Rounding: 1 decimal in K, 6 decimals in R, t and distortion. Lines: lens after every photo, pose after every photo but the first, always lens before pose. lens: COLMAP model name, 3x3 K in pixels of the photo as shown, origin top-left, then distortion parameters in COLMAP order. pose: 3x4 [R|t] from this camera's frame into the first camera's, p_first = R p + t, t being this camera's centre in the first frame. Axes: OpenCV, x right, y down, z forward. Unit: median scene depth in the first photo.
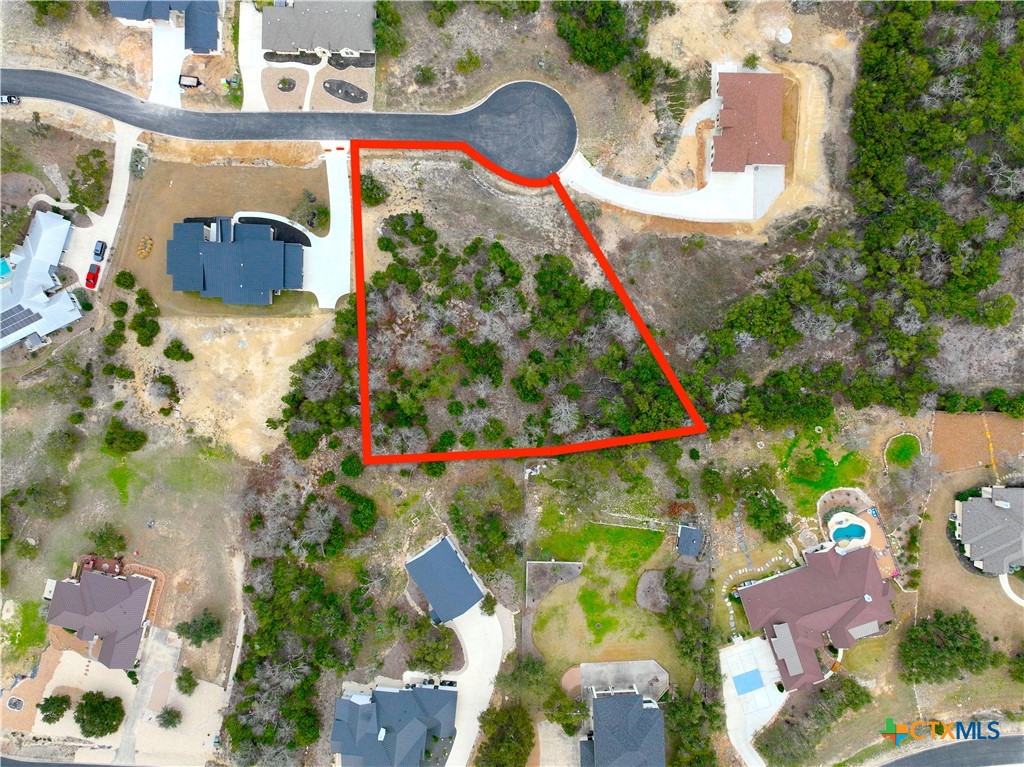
lens RADIAL K [[722.9, 0, 512.0], [0, 722.9, 383.5], [0, 0, 1]] dist [-0.006060, 0.022260]
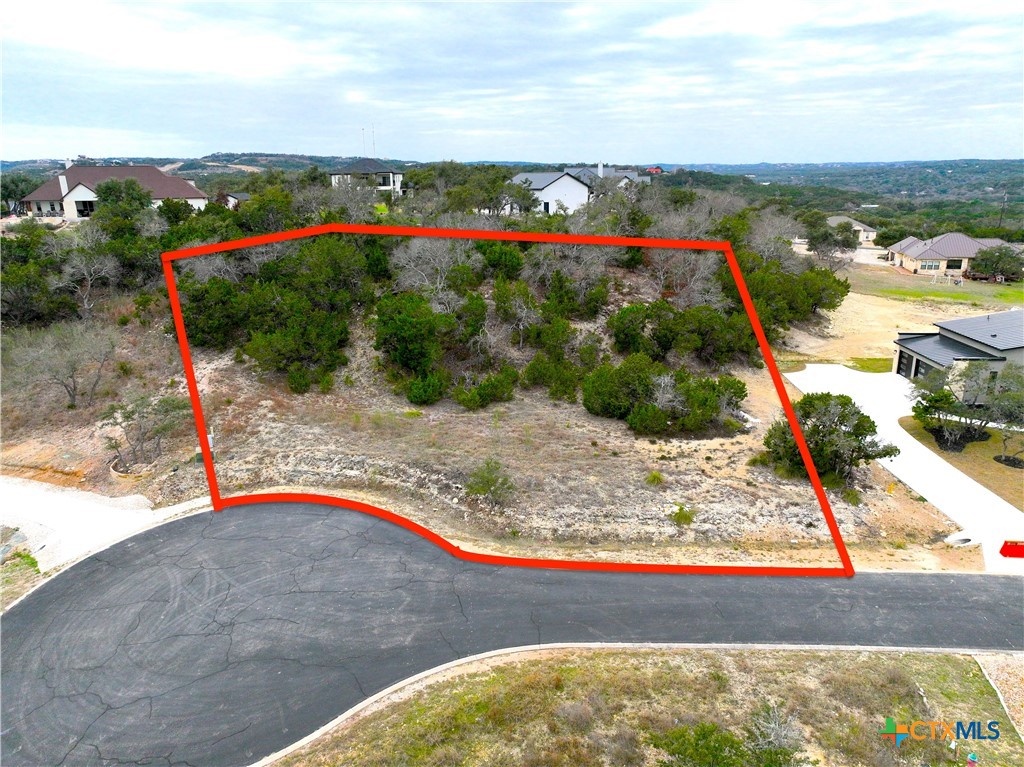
lens RADIAL K [[722.9, 0, 512.0], [0, 722.9, 383.5], [0, 0, 1]] dist [-0.006060, 0.022260]
pose [[-0.999140, 0.004774, 0.041196, -0.081815], [0.038061, -0.288934, 0.956592, -0.544505], [0.016470, 0.957337, 0.288503, 0.879920]]
